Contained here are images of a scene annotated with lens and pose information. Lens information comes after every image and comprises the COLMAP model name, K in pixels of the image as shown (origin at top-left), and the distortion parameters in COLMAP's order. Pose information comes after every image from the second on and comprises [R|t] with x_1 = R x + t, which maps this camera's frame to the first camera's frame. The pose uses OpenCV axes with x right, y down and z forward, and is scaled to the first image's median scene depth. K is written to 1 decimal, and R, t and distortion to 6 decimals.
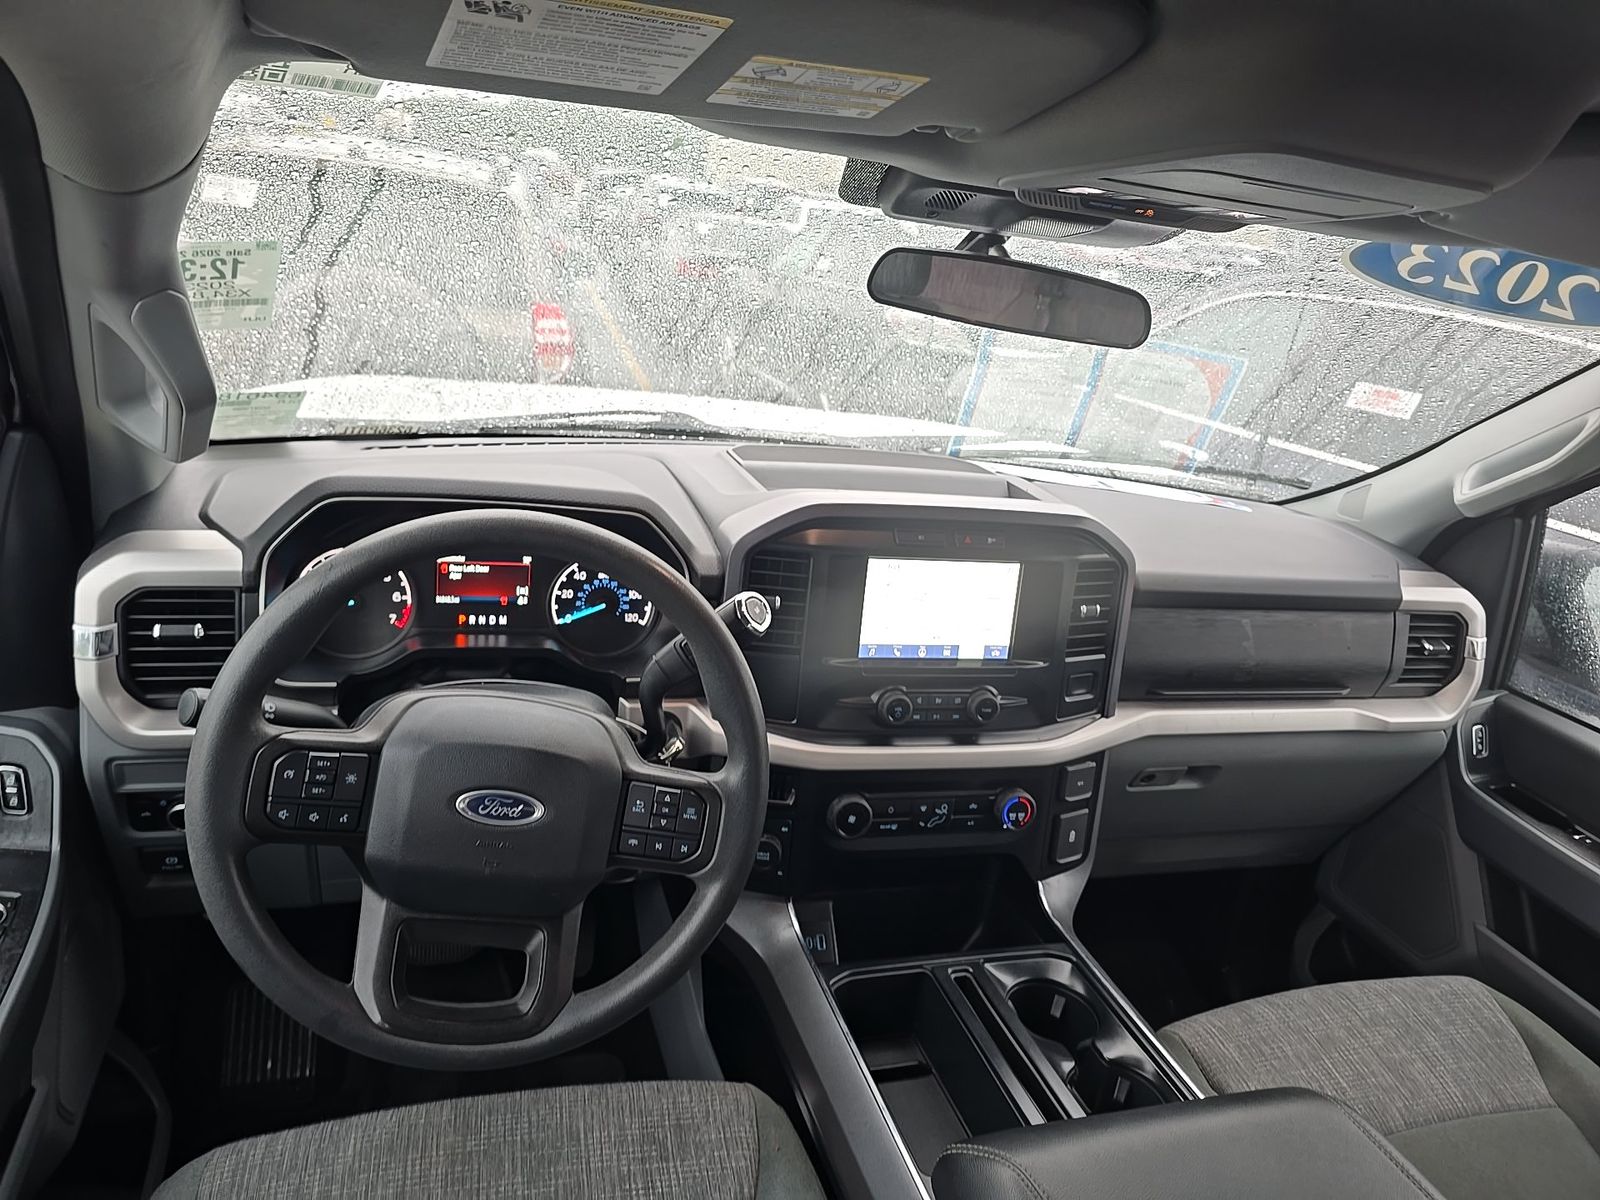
lens RADIAL K [[1094.4, 0, 806.9], [0, 1094.4, 589.5], [0, 0, 1]] dist [0.099905, -0.140447]
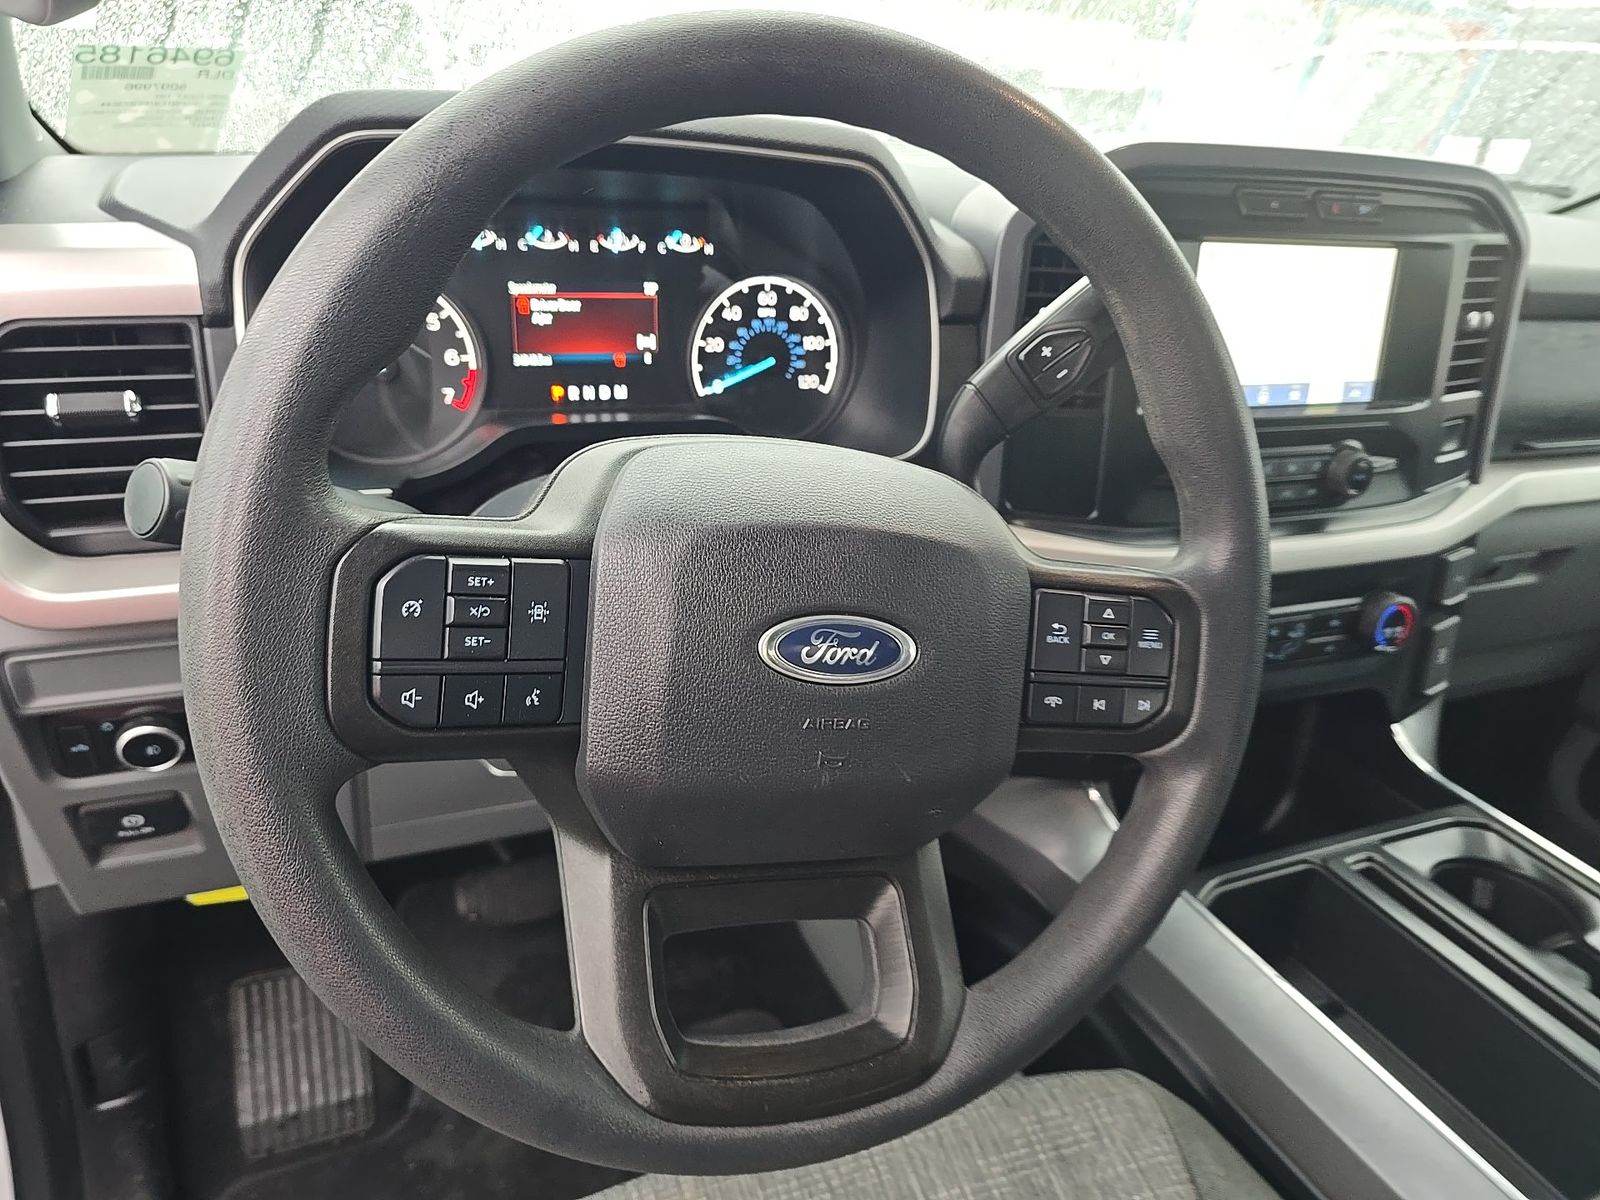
lens RADIAL K [[1089.2, 0, 790.9], [0, 1089.2, 591.9], [0, 0, 1]] dist [0.069802, -0.107992]
pose [[0.993636, -0.091768, 0.065316, -0.230802], [0.085170, 0.991586, 0.097483, 0.087135], [-0.073712, -0.091300, 0.993092, 0.372356]]
